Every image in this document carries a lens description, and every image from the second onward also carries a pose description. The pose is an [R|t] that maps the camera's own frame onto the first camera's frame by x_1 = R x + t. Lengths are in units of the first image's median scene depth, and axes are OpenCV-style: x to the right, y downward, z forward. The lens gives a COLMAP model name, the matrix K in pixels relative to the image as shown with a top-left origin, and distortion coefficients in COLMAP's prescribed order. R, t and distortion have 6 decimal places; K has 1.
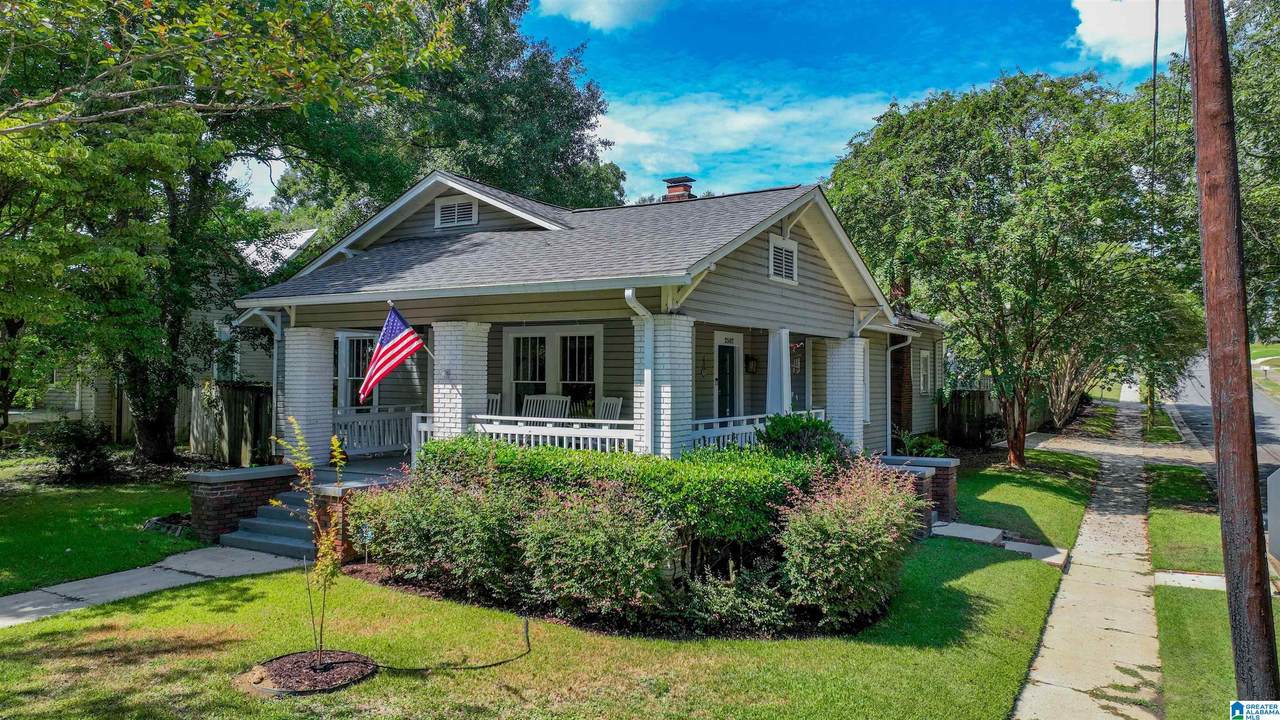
lens RADIAL K [[877.0, 0, 640.0], [0, 877.0, 360.0], [0, 0, 1]] dist [0.002866, 0.000707]
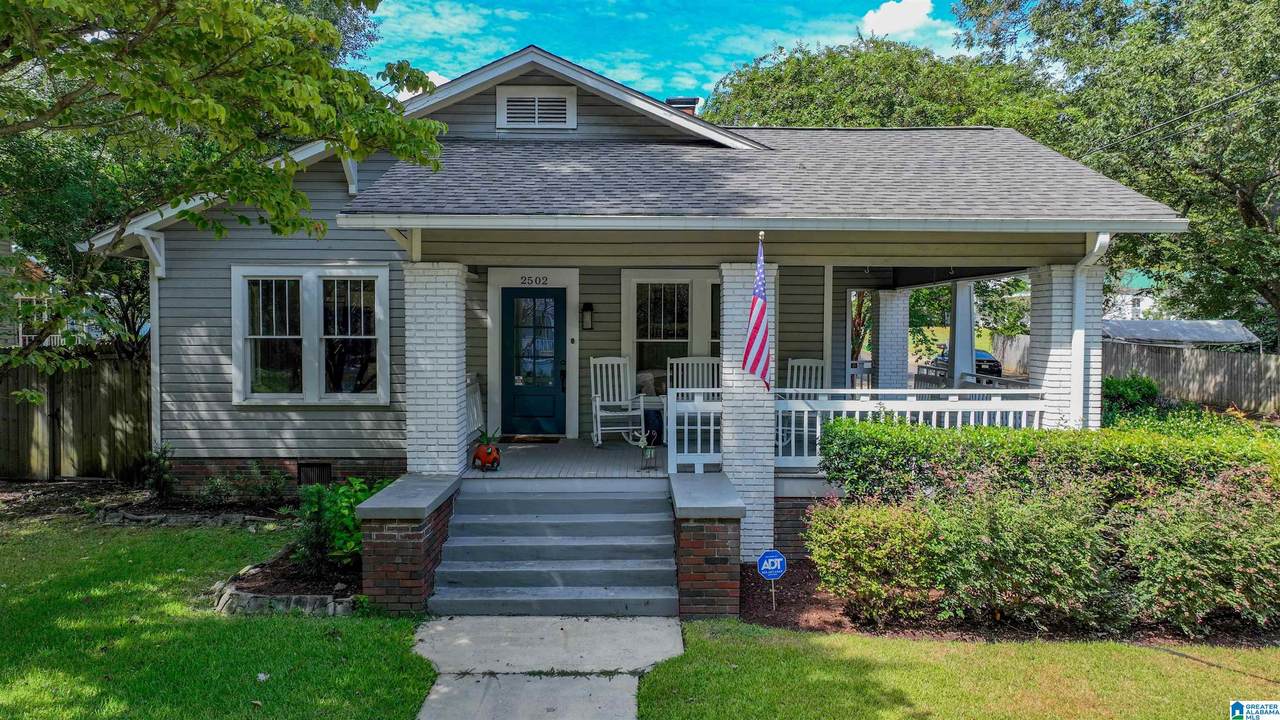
lens RADIAL K [[877.0, 0, 640.0], [0, 877.0, 360.0], [0, 0, 1]] dist [0.002866, 0.000707]
pose [[0.846201, -0.023409, 0.532349, -0.736717], [-0.008363, 0.998328, 0.057193, -0.004295], [-0.532798, -0.052849, 0.844591, 0.457735]]
